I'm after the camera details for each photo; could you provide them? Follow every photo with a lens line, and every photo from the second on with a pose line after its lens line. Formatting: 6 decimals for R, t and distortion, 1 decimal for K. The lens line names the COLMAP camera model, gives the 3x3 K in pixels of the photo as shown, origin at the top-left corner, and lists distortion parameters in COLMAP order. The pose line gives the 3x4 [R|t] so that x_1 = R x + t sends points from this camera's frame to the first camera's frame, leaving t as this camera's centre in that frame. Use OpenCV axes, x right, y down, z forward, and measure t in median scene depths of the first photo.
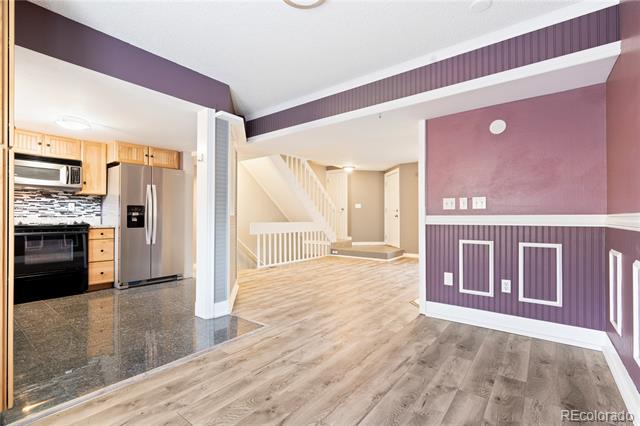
lens RADIAL K [[291.3, 0, 321.7], [0, 291.3, 215.8], [0, 0, 1]] dist [-0.008624, 0.003276]
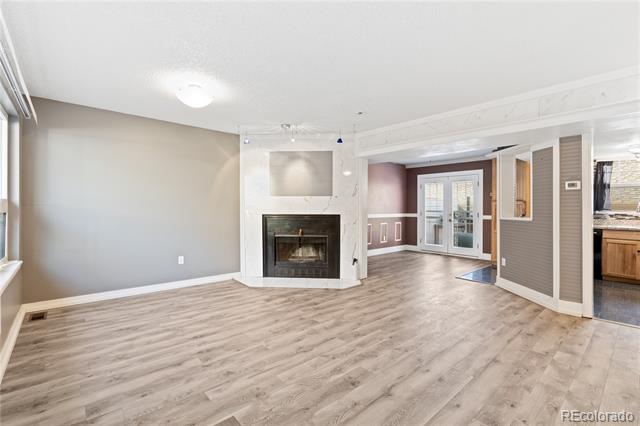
lens RADIAL K [[291.3, 0, 319.4], [0, 291.3, 209.2], [0, 0, 1]] dist [-0.008624, 0.003276]
pose [[-0.981192, -0.007179, 0.192900, 0.214176], [-0.007467, 0.999972, -0.000769, -0.033659], [-0.192889, -0.002195, -0.981218, 1.974274]]
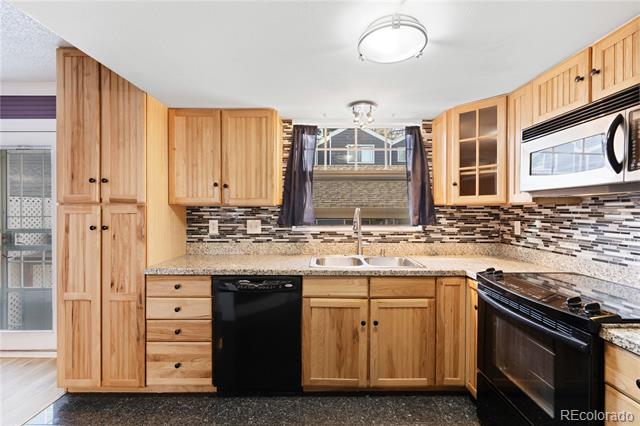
lens RADIAL K [[291.3, 0, 325.4], [0, 291.3, 212.8], [0, 0, 1]] dist [-0.008624, 0.003276]
pose [[-0.789980, 0.004020, -0.613119, -0.424616], [0.003753, 0.999991, 0.001720, -0.066517], [0.613121, -0.000942, -0.789989, 0.998170]]
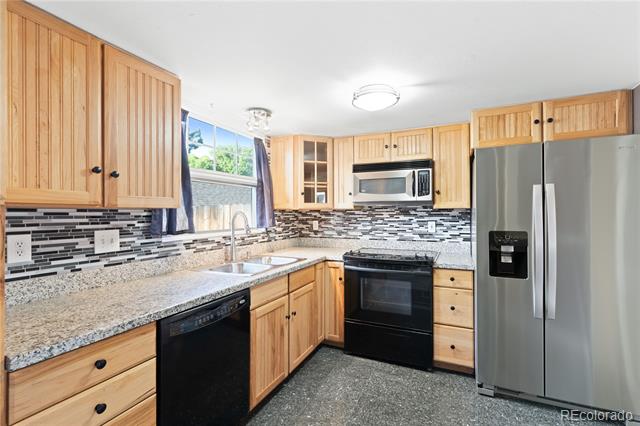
lens RADIAL K [[291.3, 0, 318.3], [0, 291.3, 211.7], [0, 0, 1]] dist [-0.008624, 0.003276]
pose [[0.216365, -0.005358, -0.976298, -0.241716], [0.011713, 0.999927, -0.002891, -0.071419], [0.976242, -0.010810, 0.216412, 0.597109]]
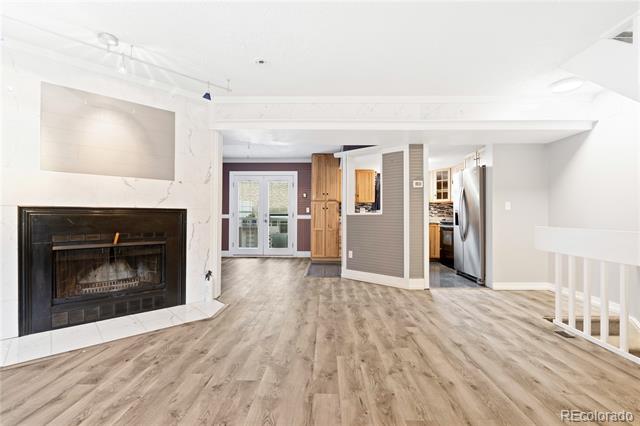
lens RADIAL K [[291.3, 0, 319.7], [0, 291.3, 214.2], [0, 0, 1]] dist [-0.008624, 0.003276]
pose [[-0.806909, -0.009947, -0.590592, 0.539130], [-0.001544, 0.999890, -0.014731, 0.012638], [0.590673, -0.010975, -0.806836, 1.651950]]
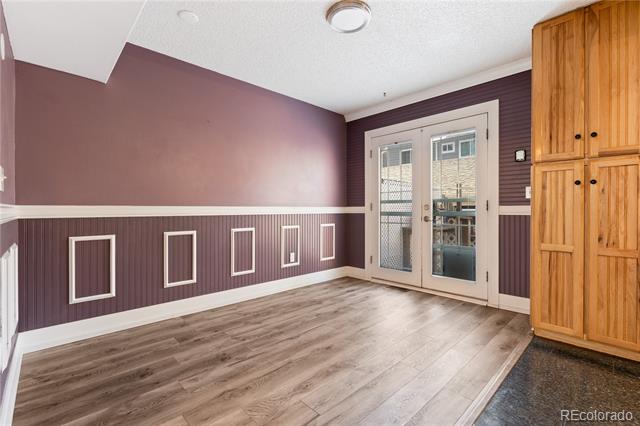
lens RADIAL K [[291.3, 0, 317.7], [0, 291.3, 210.5], [0, 0, 1]] dist [-0.008624, 0.003276]
pose [[-0.986833, 0.000482, 0.161744, -0.056651], [-0.000353, 0.999987, -0.005132, 0.008064], [-0.161744, -0.005121, -0.986819, 0.945401]]
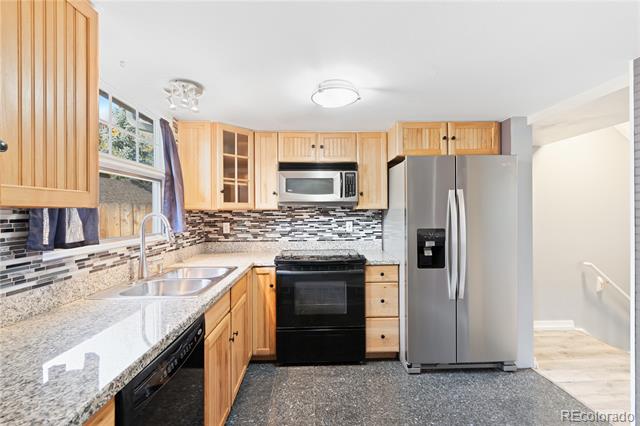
lens RADIAL K [[291.3, 0, 319.4], [0, 291.3, 212.2], [0, 0, 1]] dist [-0.008624, 0.003276]
pose [[0.634493, -0.006055, -0.772905, -0.345781], [0.013641, 0.999901, 0.003365, -0.073928], [0.772808, -0.012678, 0.634513, 0.482606]]
